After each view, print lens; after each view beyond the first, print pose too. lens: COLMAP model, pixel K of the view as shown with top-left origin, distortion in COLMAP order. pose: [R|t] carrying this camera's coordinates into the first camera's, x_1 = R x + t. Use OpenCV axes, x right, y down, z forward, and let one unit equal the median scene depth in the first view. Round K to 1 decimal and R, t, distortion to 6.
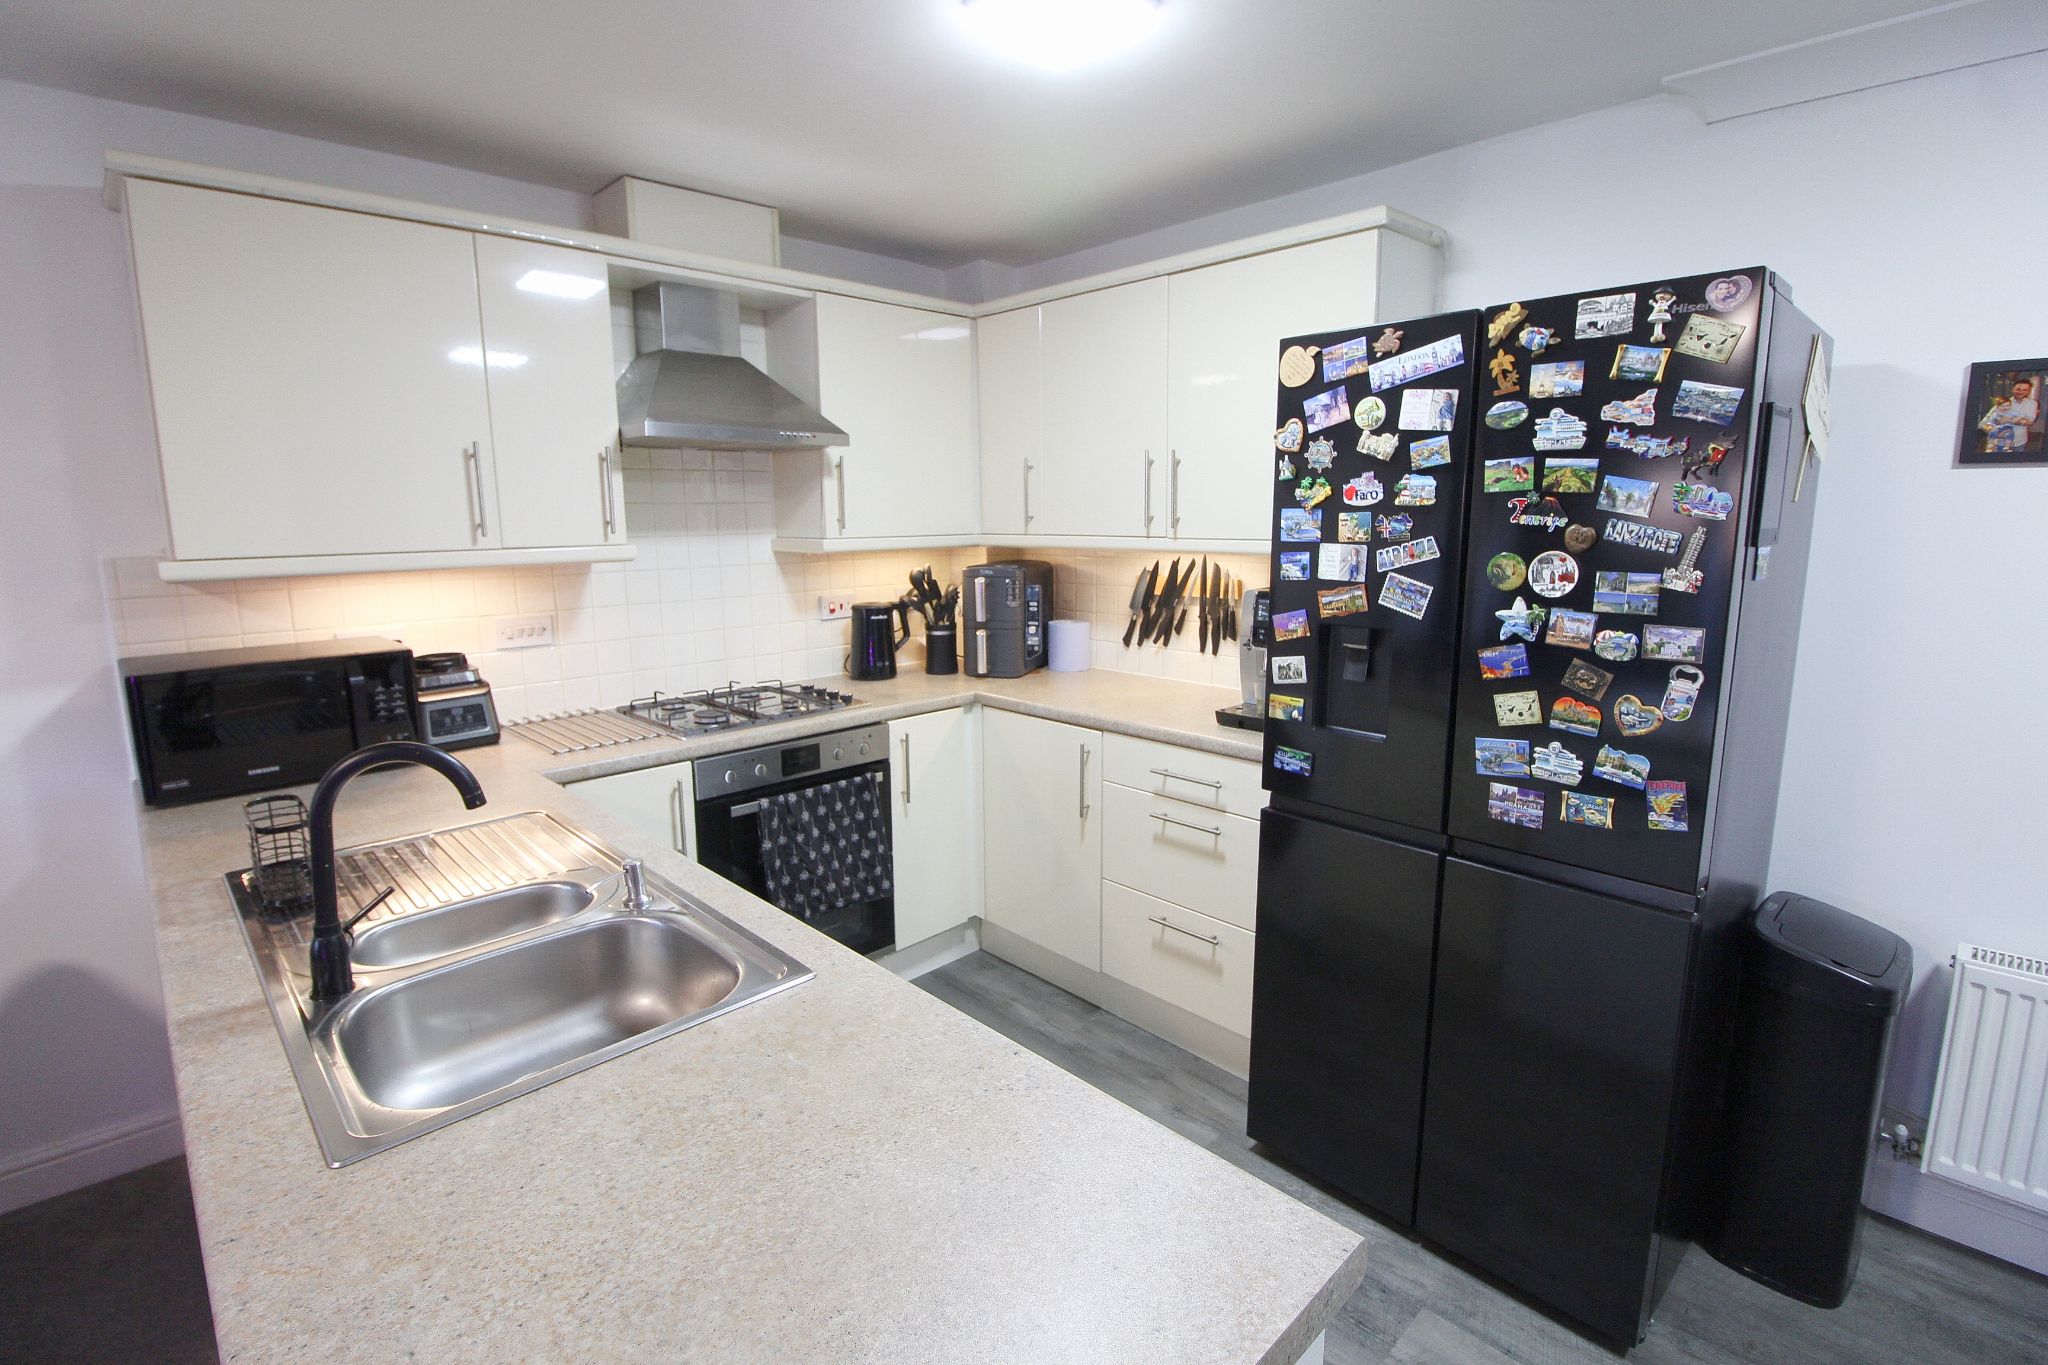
lens RADIAL K [[943.1, 0, 1017.7], [0, 943.1, 663.5], [0, 0, 1]] dist [-0.002330, -0.012201]
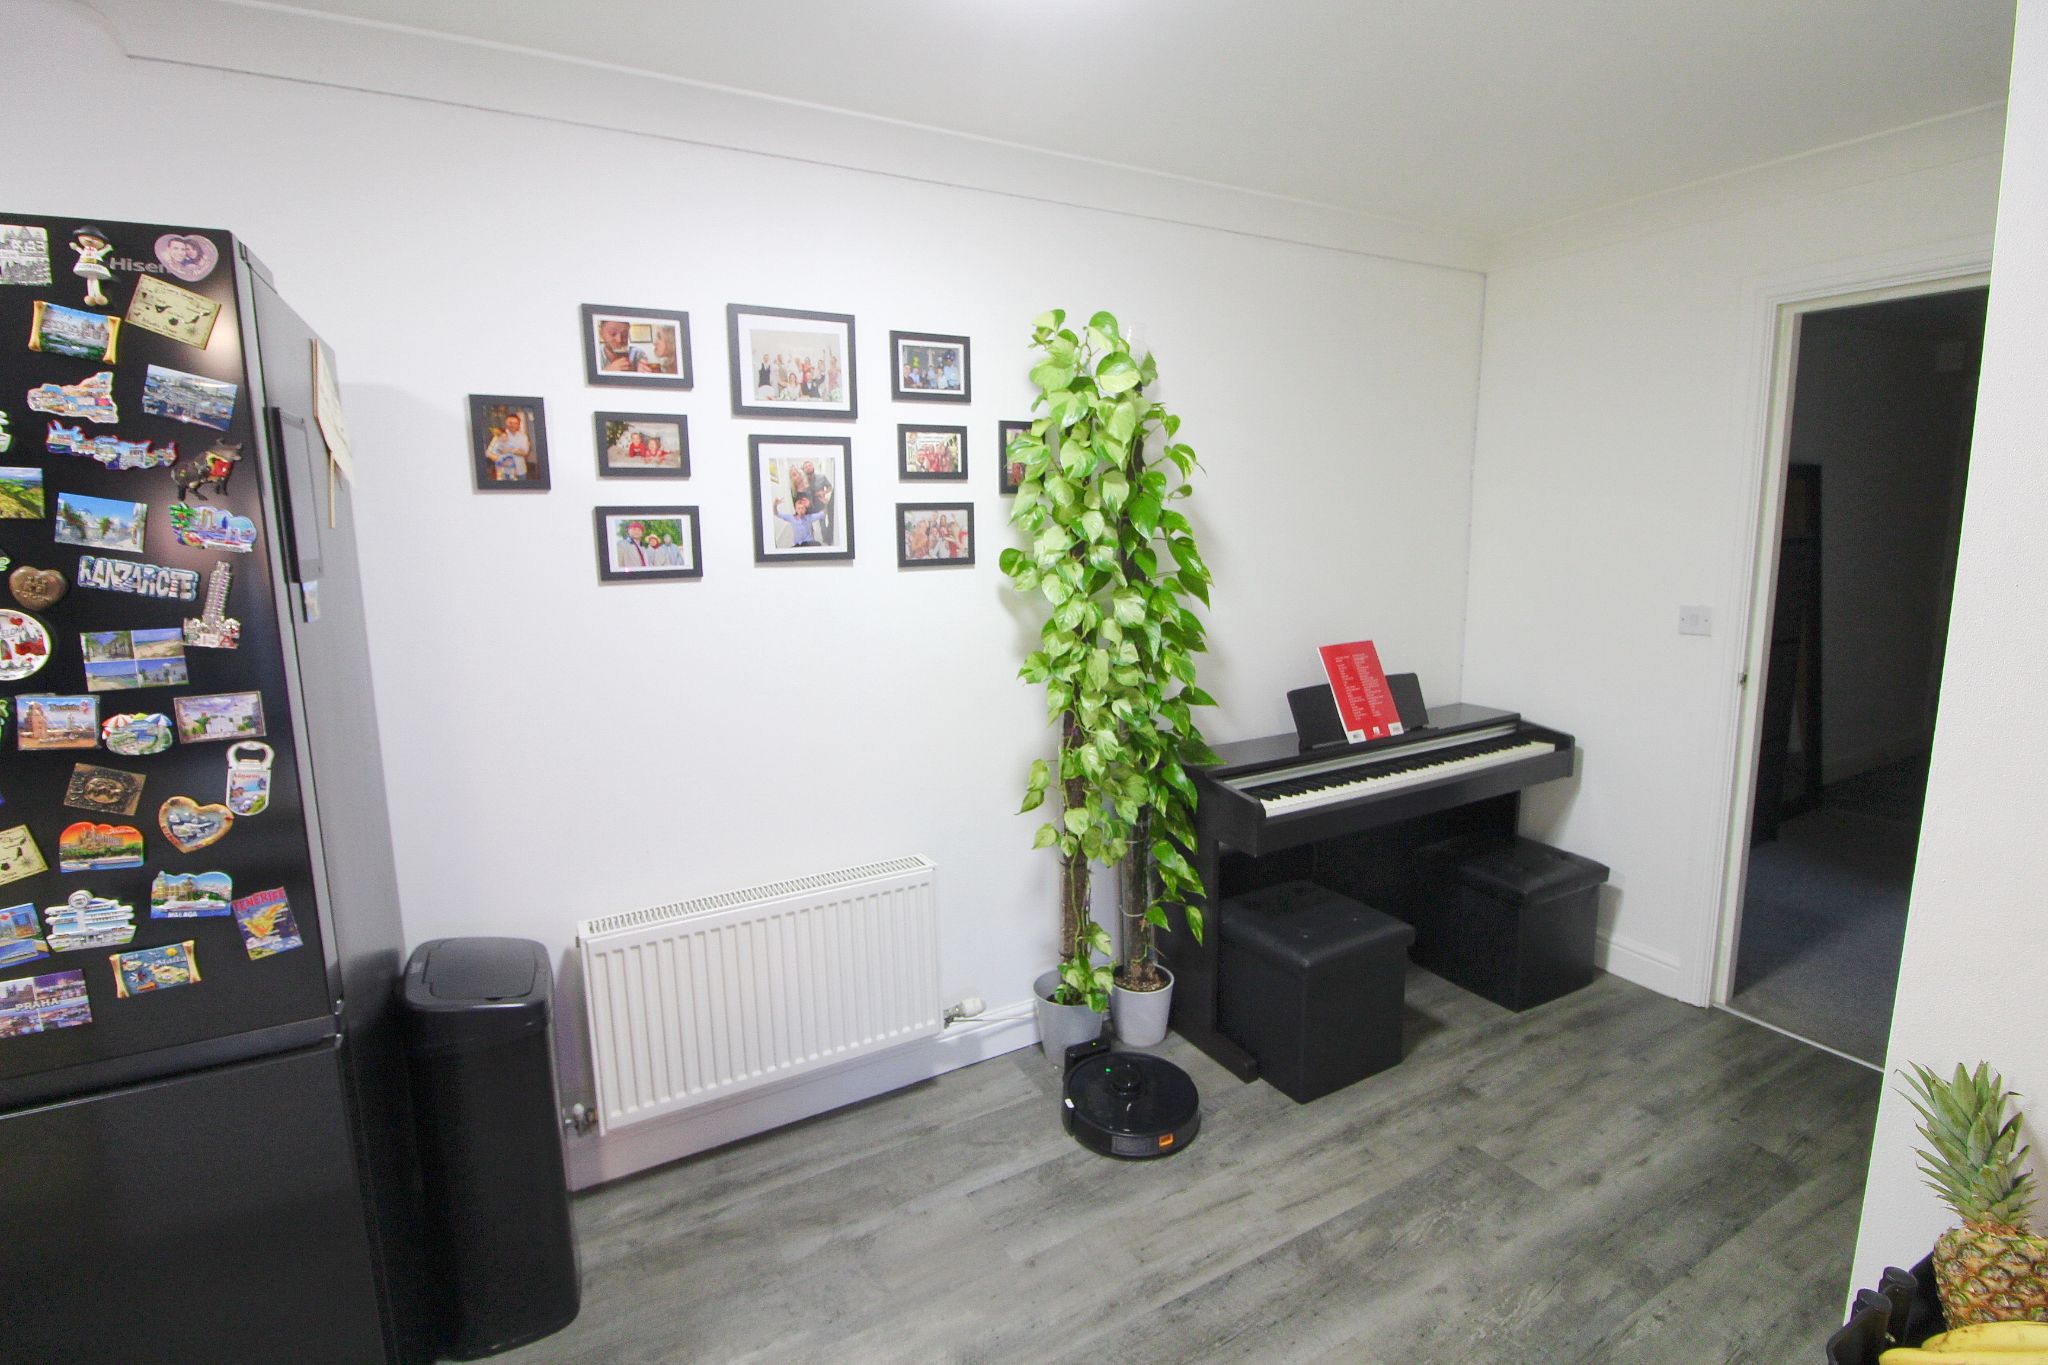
lens RADIAL K [[943.1, 0, 1017.7], [0, 943.1, 663.5], [0, 0, 1]] dist [-0.002330, -0.012201]
pose [[0.263014, -0.143633, 0.954040, 0.151583], [0.170003, 0.980283, 0.100717, -0.029203], [-0.949696, 0.135700, 0.282246, 0.171064]]
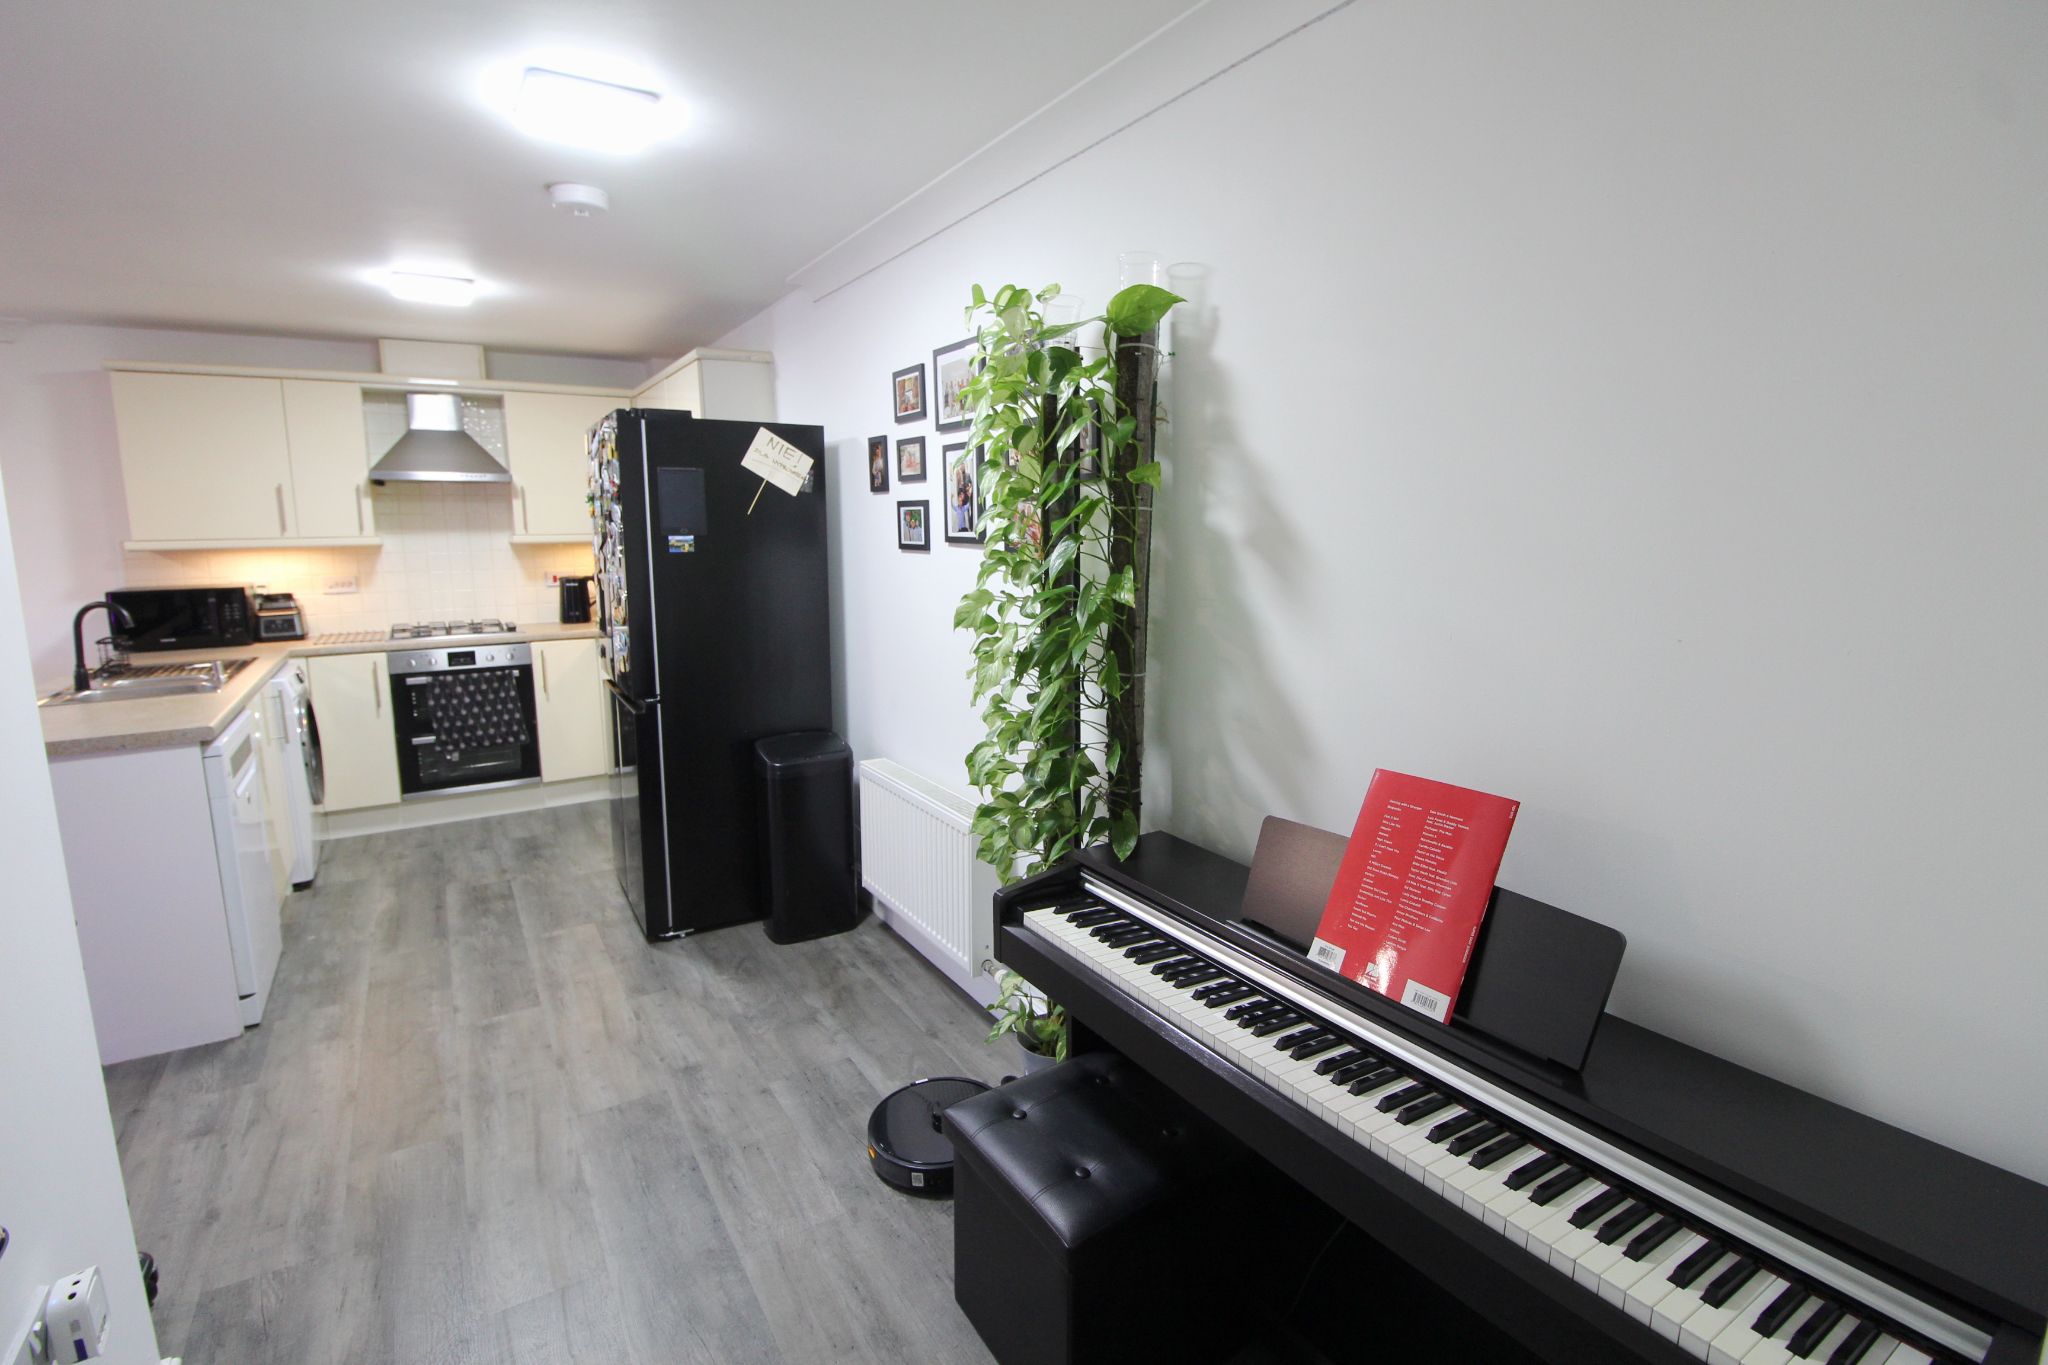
lens RADIAL K [[943.1, 0, 1017.7], [0, 943.1, 663.5], [0, 0, 1]] dist [-0.002330, -0.012201]
pose [[0.977639, 0.033433, -0.207615, 1.916136], [-0.035638, 0.999341, -0.006890, 0.142209], [0.207248, 0.014135, 0.978186, -0.849782]]
